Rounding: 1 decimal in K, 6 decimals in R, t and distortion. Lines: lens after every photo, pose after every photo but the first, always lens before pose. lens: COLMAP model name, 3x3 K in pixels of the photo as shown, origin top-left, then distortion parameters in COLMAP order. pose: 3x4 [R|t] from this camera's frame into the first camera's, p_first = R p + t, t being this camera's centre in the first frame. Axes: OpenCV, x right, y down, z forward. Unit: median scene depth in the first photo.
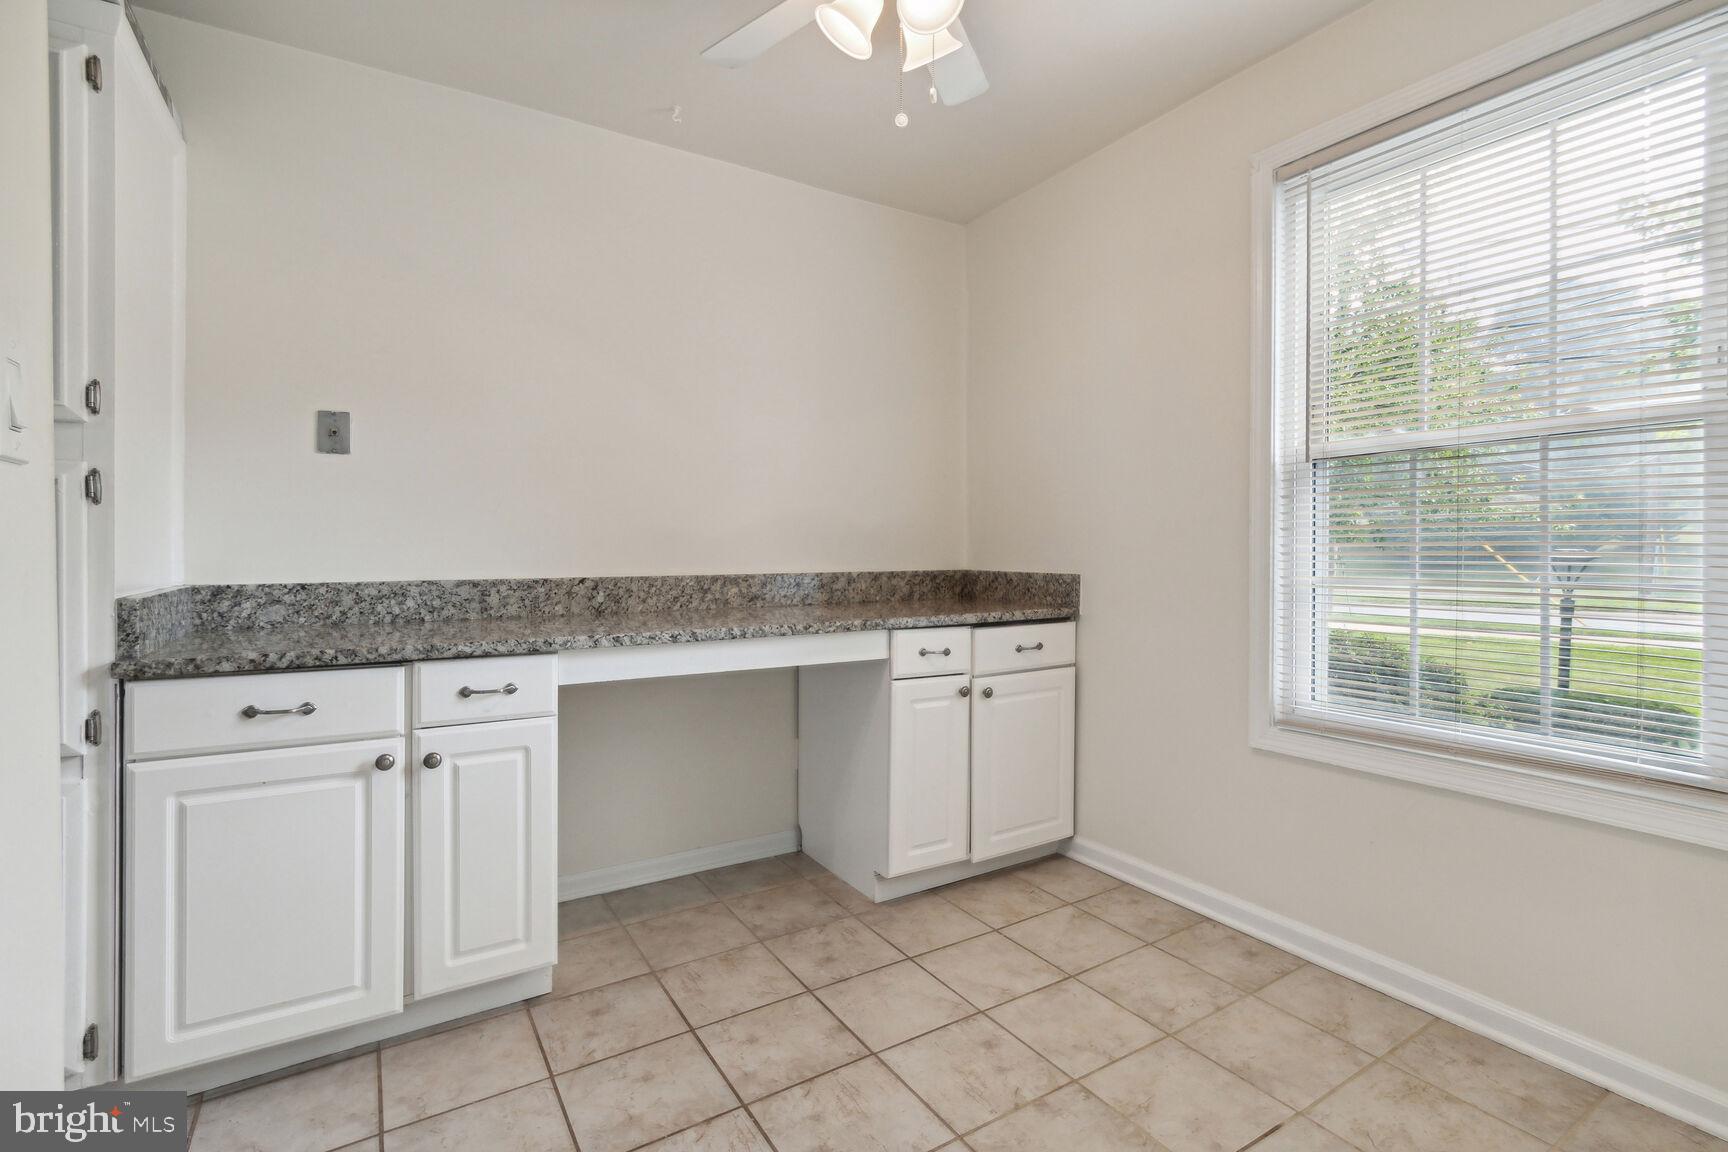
lens RADIAL K [[803.4, 0, 867.5], [0, 803.4, 565.2], [0, 0, 1]] dist [0.008829, 0.001797]
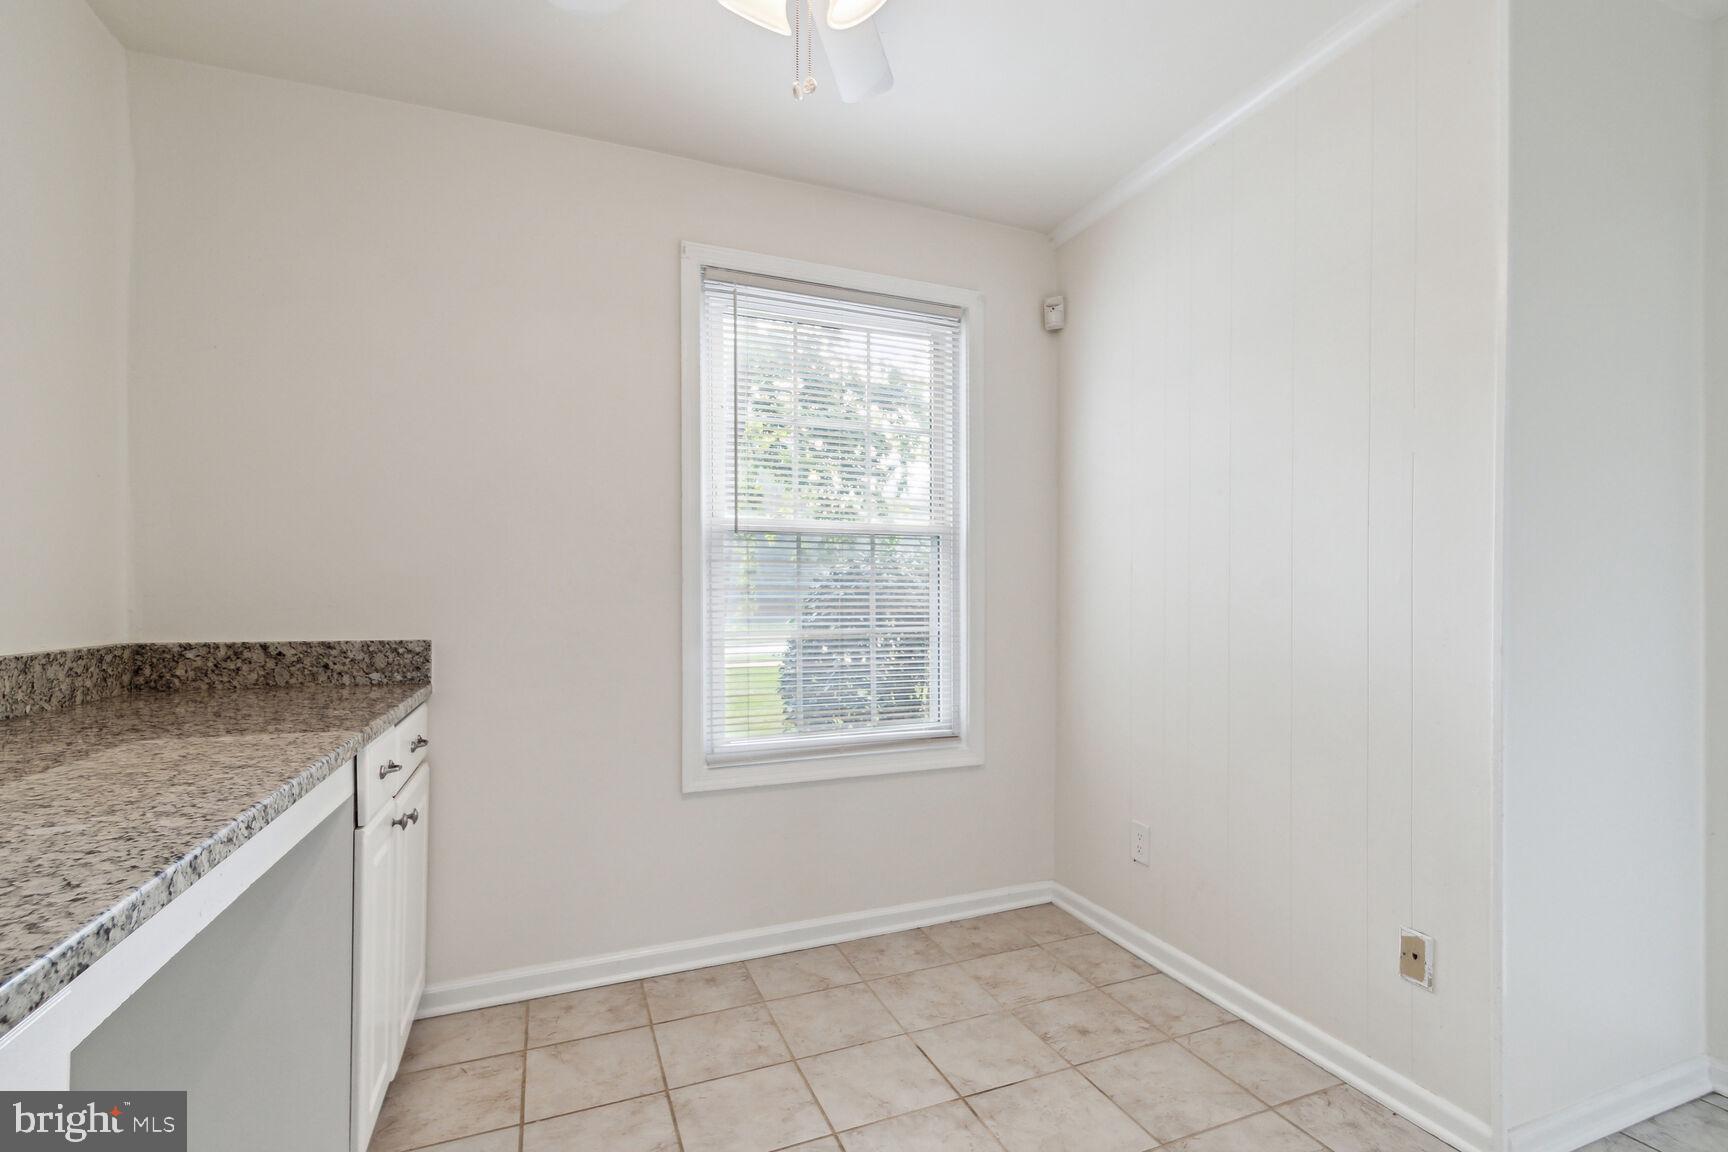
lens RADIAL K [[803.4, 0, 893.8], [0, 803.4, 611.2], [0, 0, 1]] dist [0.008829, 0.001797]
pose [[0.151457, -0.003088, 0.988459, -0.550294], [0.016904, 0.999857, 0.000533, -0.012147], [-0.988319, 0.016628, 0.151487, 0.575918]]
